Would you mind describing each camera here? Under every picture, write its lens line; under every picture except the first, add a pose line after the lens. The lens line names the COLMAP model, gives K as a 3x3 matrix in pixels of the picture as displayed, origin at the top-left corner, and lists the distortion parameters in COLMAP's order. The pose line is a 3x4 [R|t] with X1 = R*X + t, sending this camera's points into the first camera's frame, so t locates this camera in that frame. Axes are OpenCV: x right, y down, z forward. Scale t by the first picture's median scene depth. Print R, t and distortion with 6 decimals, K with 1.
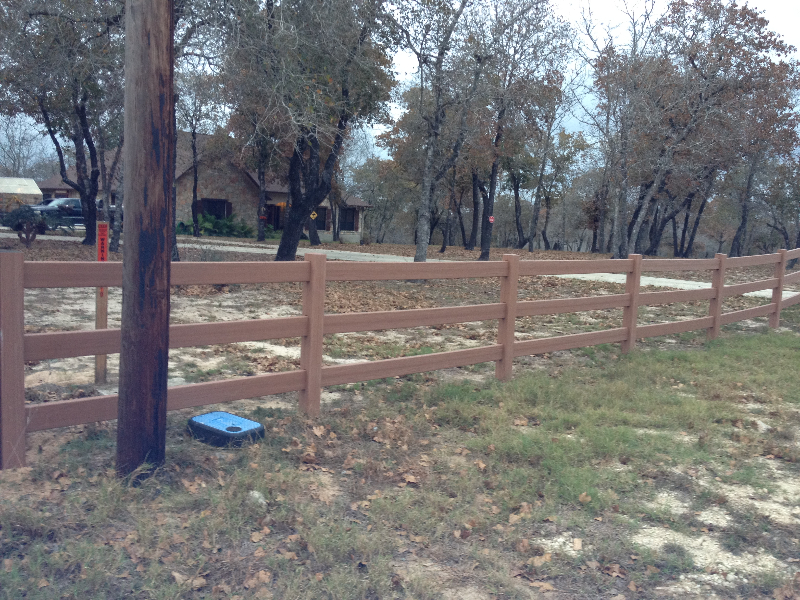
lens RADIAL K [[748.1, 0, 402.6], [0, 748.1, 300.7], [0, 0, 1]] dist [0.140792, -0.267081]
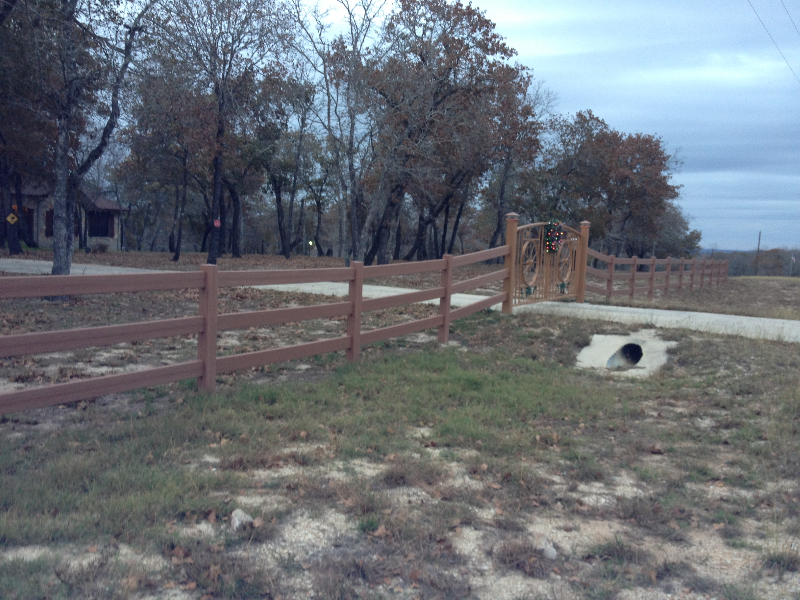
lens RADIAL K [[753.6, 0, 400.0], [0, 753.6, 300.0], [0, 0, 1]] dist [0.149754, -0.318006]
pose [[0.968097, -0.028128, 0.248992, 0.132605], [0.030481, 0.999520, -0.005597, -0.006699], [-0.248715, 0.013008, 0.968489, 0.087658]]
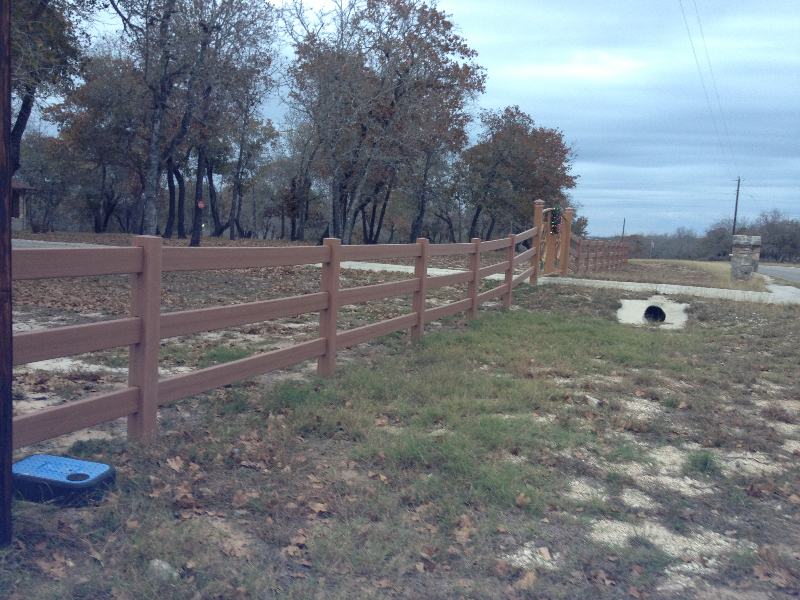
lens RADIAL K [[748.1, 0, 402.6], [0, 748.1, 300.7], [0, 0, 1]] dist [0.140792, -0.267081]
pose [[0.912508, -0.041799, 0.406917, -0.053202], [0.035860, 0.999110, 0.022215, -0.001187], [-0.407483, -0.005679, 0.913195, 0.047024]]
